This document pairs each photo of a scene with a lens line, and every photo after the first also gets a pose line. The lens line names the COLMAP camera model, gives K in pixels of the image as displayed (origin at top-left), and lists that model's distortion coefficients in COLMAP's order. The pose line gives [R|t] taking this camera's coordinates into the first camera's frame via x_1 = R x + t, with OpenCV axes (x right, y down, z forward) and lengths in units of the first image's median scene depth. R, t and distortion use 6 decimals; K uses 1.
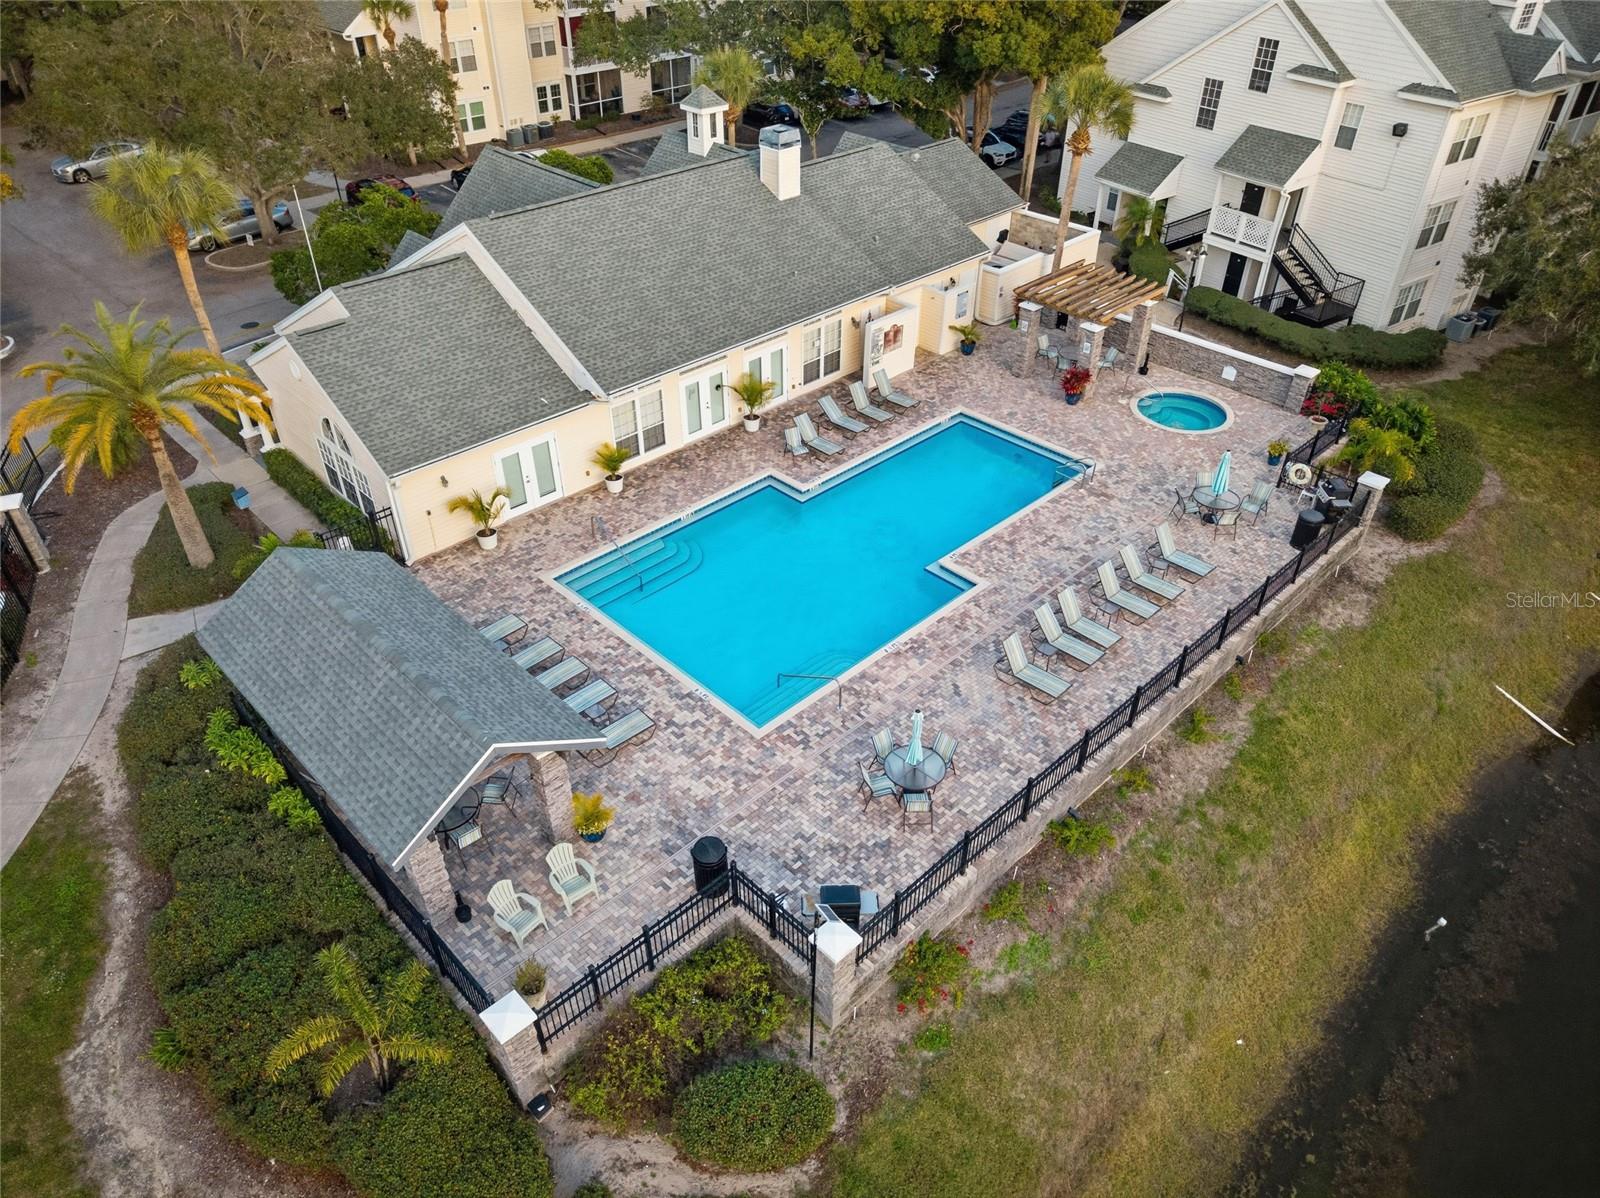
lens RADIAL K [[1074.9, 0, 802.6], [0, 1074.9, 605.9], [0, 0, 1]] dist [0.004784, -0.003374]
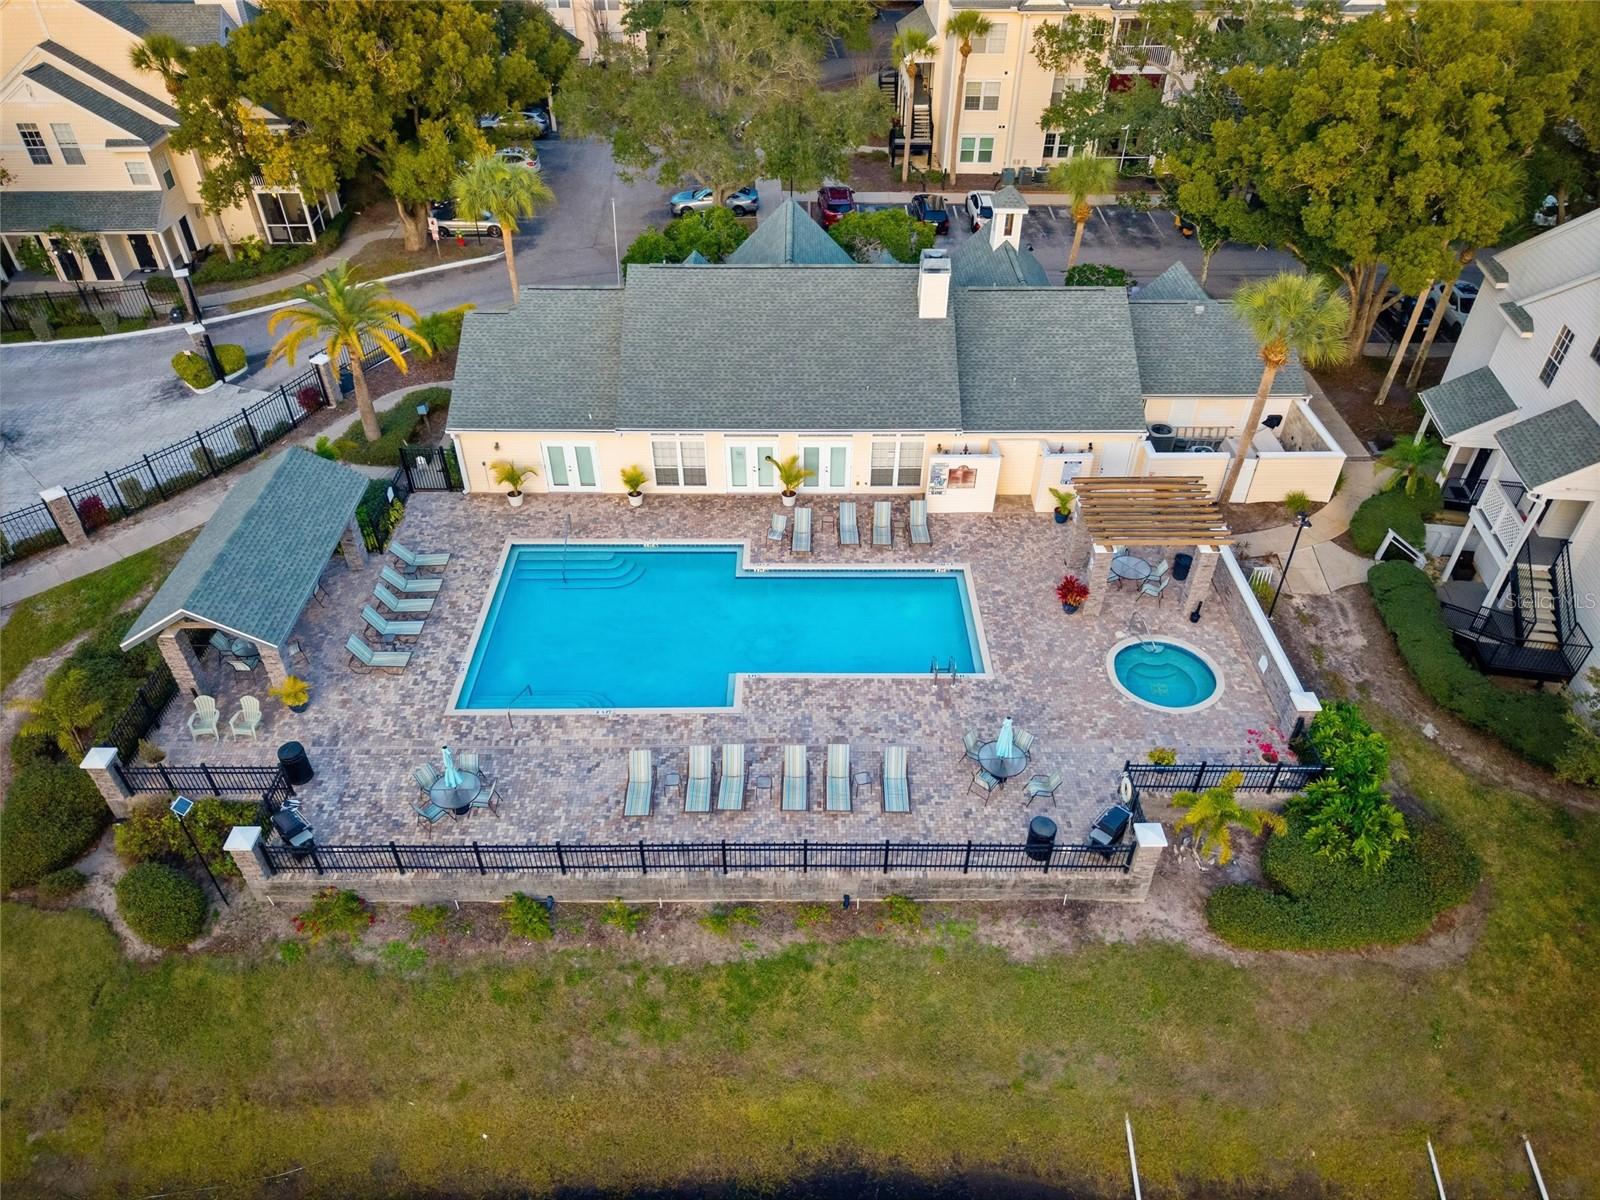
lens RADIAL K [[1074.9, 0, 805.9], [0, 1074.9, 594.6], [0, 0, 1]] dist [0.004784, -0.003374]
pose [[0.720504, 0.434922, -0.540108, 0.667343], [-0.420538, 0.893346, 0.158370, -0.289200], [0.551382, 0.113029, 0.826561, 0.107935]]
